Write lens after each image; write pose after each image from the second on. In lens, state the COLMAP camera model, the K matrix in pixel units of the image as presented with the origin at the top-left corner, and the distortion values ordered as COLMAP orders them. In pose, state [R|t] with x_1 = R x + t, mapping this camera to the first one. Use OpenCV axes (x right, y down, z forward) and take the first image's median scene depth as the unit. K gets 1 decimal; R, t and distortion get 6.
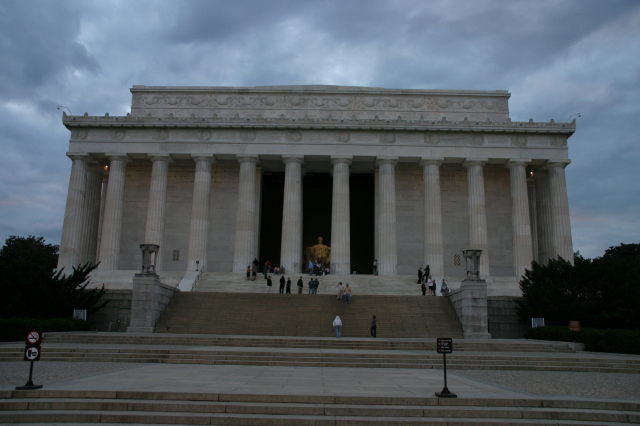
lens RADIAL K [[598.9, 0, 320.0], [0, 598.9, 213.0], [0, 0, 1]] dist [0.000219, -0.000087]
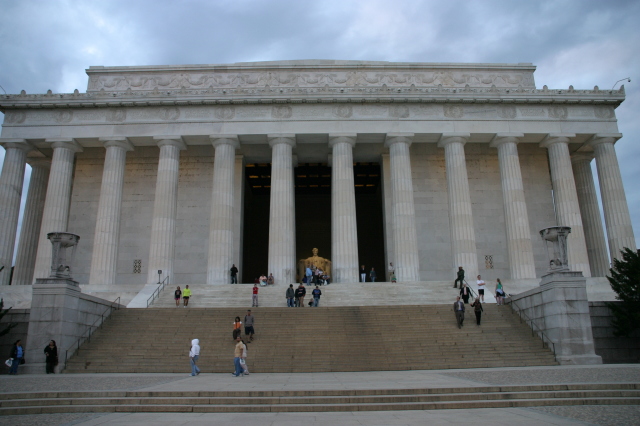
lens RADIAL K [[524.9, 0, 320.0], [0, 524.9, 213.0], [0, 0, 1]] dist [-0.112115, 0.151293]
pose [[0.999337, -0.026264, 0.025217, -0.014245], [0.027899, 0.997372, -0.066864, 0.054621], [-0.023394, 0.067524, 0.997443, 0.315271]]
